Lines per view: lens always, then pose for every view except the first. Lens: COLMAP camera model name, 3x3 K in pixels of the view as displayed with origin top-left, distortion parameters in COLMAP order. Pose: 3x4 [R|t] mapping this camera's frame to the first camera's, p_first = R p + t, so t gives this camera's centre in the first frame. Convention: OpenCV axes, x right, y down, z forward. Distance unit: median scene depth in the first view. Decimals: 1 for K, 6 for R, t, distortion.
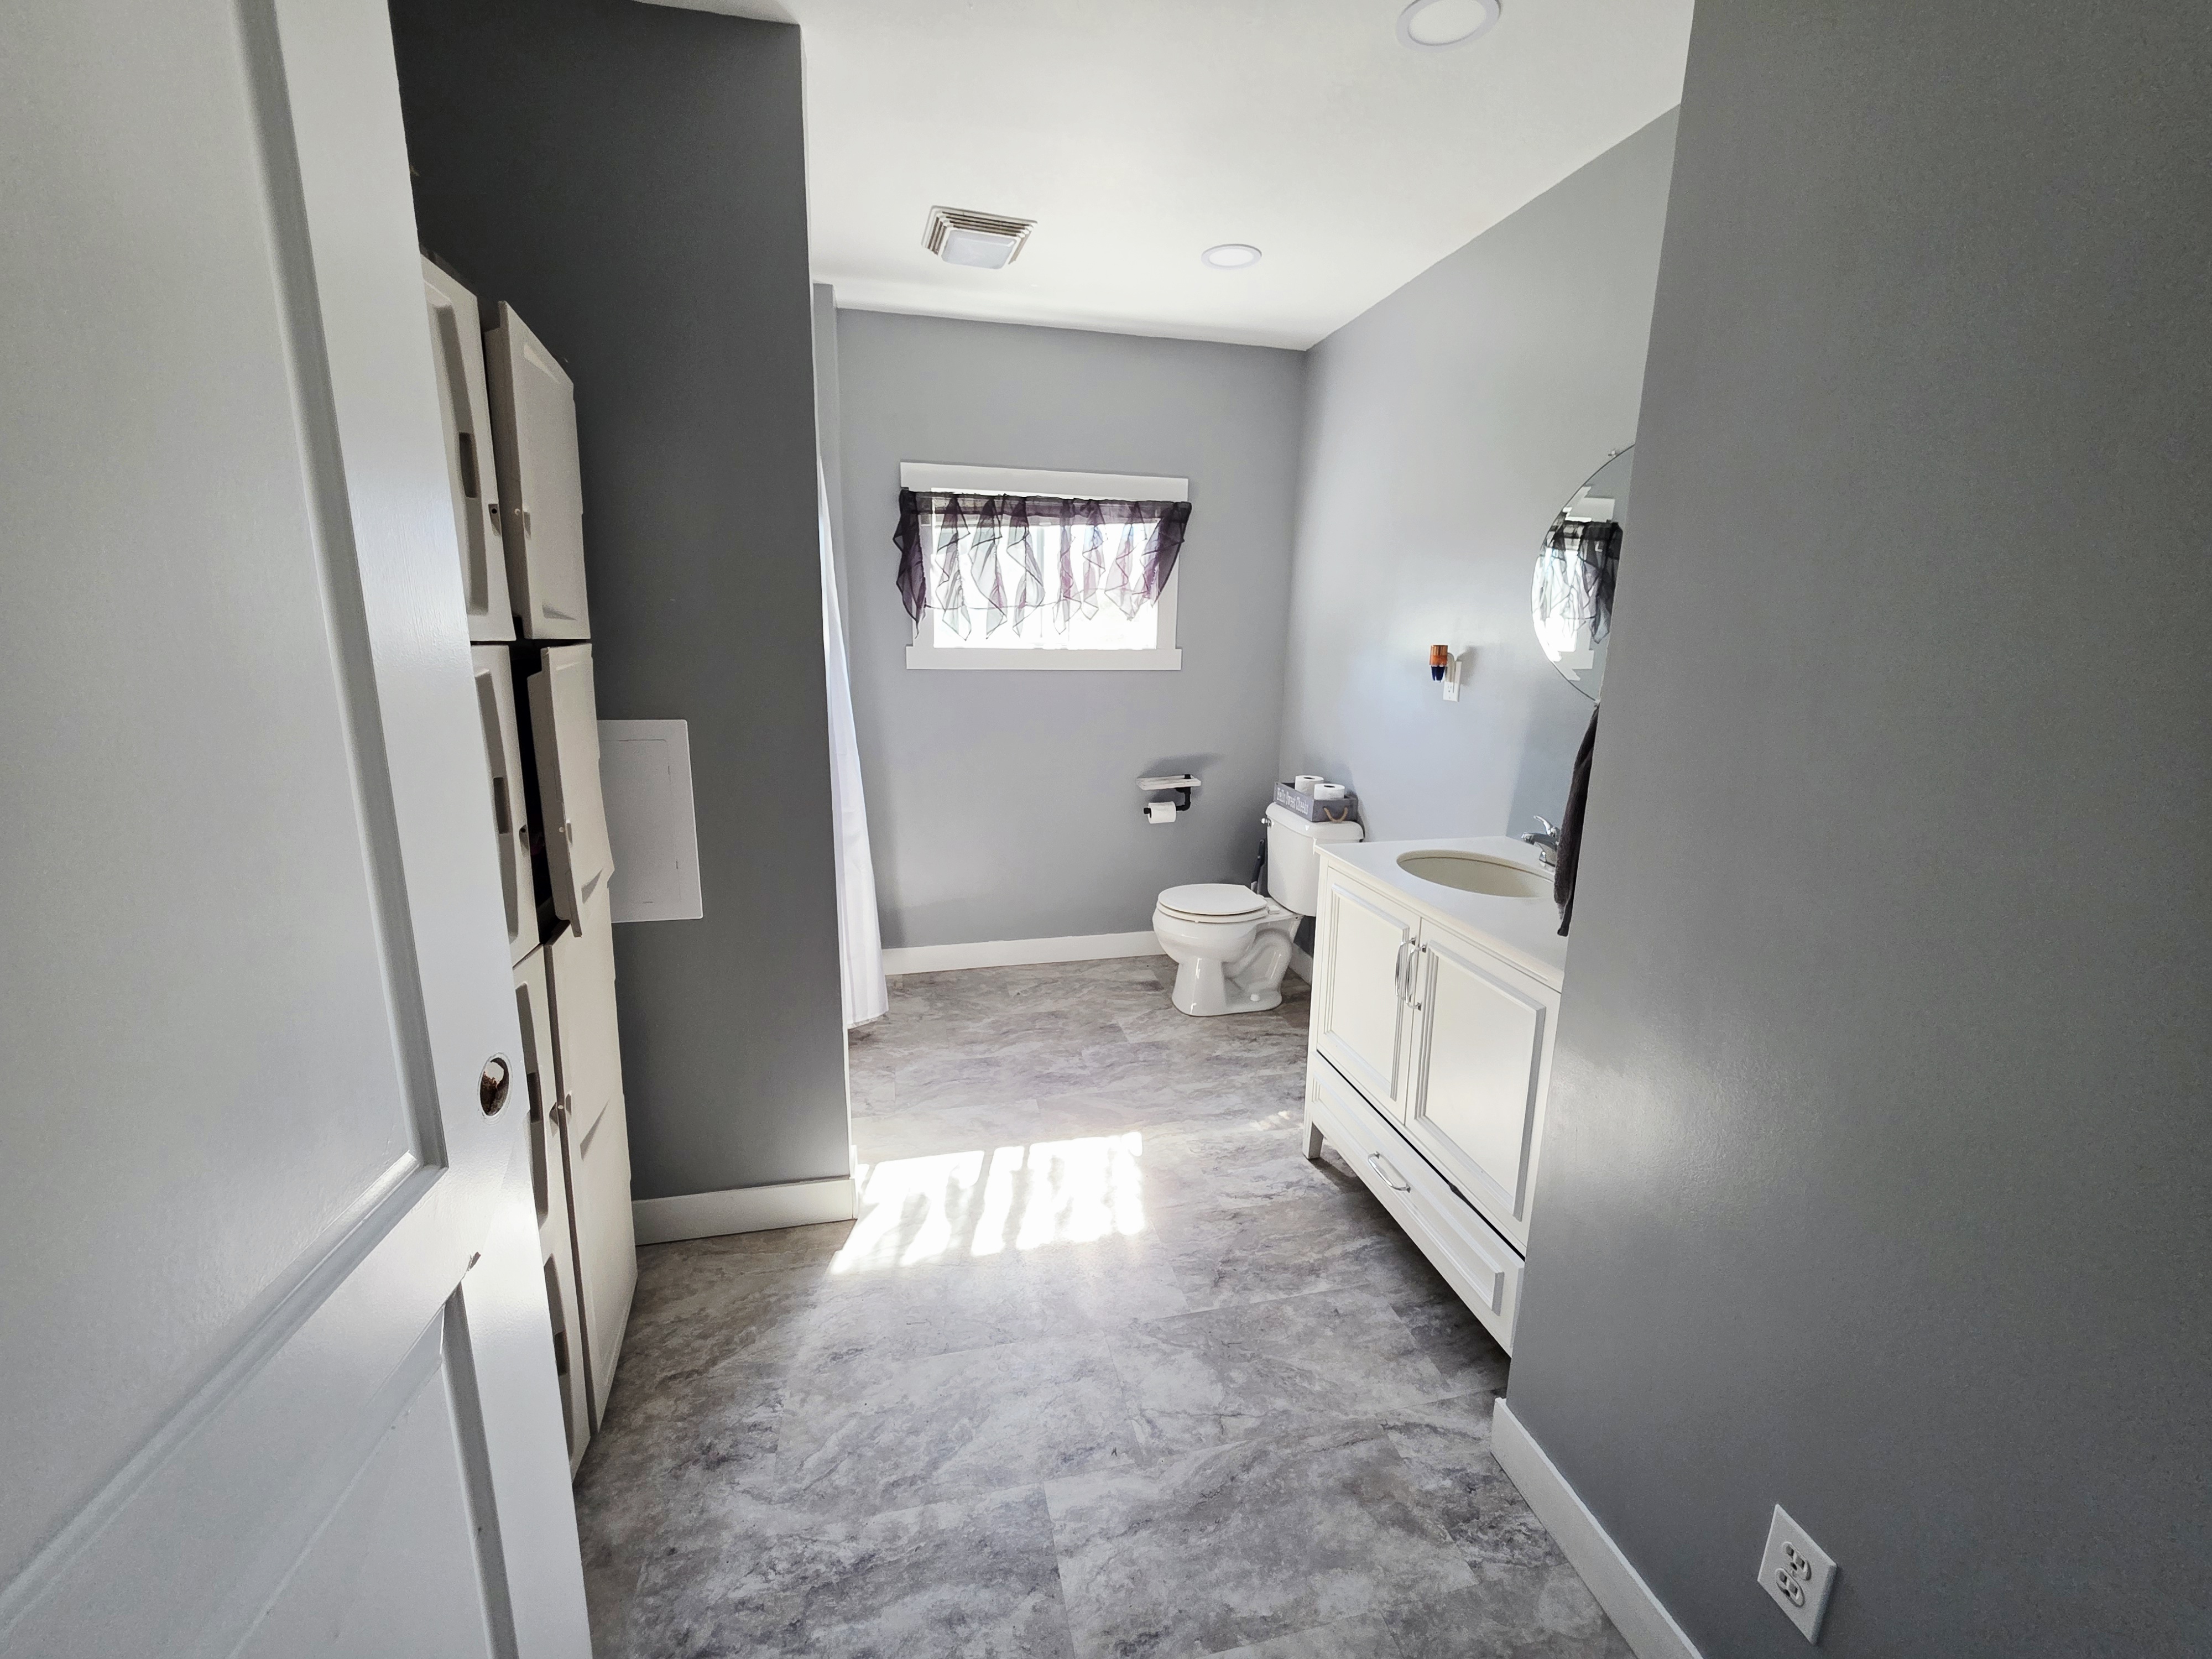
lens RADIAL K [[881.9, 0, 1100.8], [0, 881.9, 818.6], [0, 0, 1]] dist [0.001369, -0.000159]
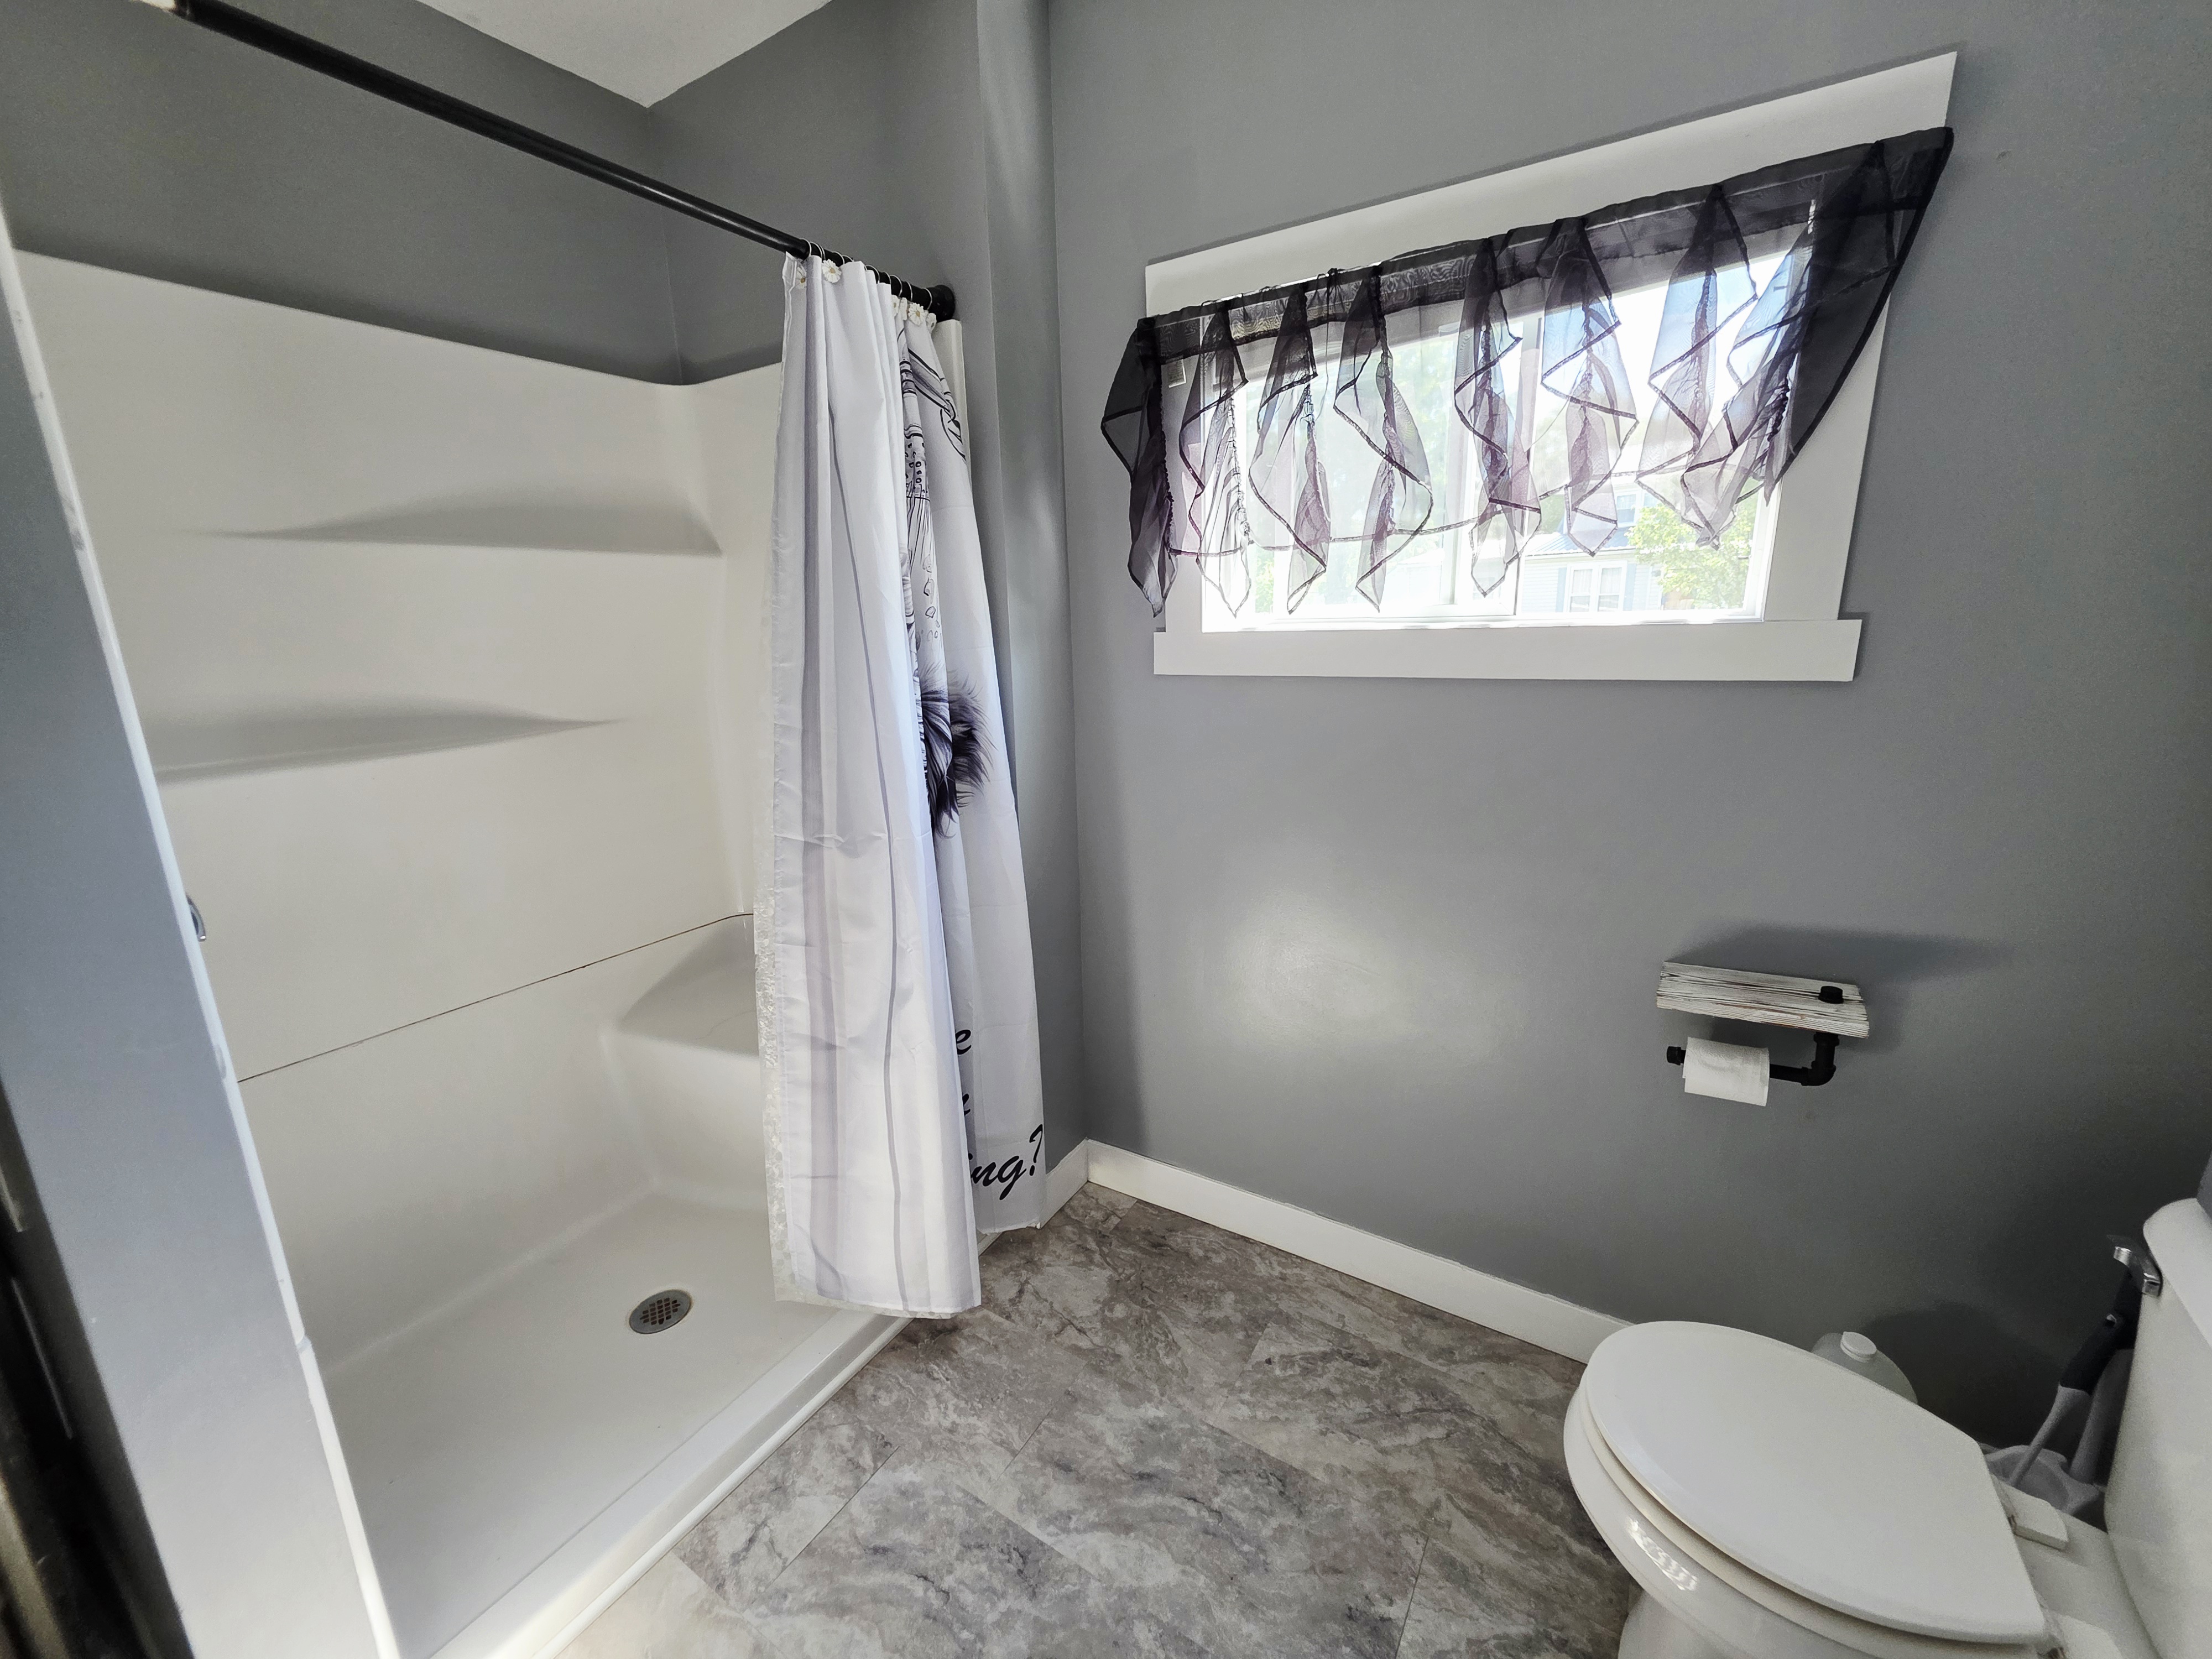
lens RADIAL K [[881.9, 0, 1100.8], [0, 881.9, 818.6], [0, 0, 1]] dist [0.001369, -0.000159]
pose [[0.699032, 0.125712, -0.703954, 0.141444], [-0.112169, 0.991516, 0.065680, -0.112717], [0.706238, 0.033049, 0.707202, 0.591712]]
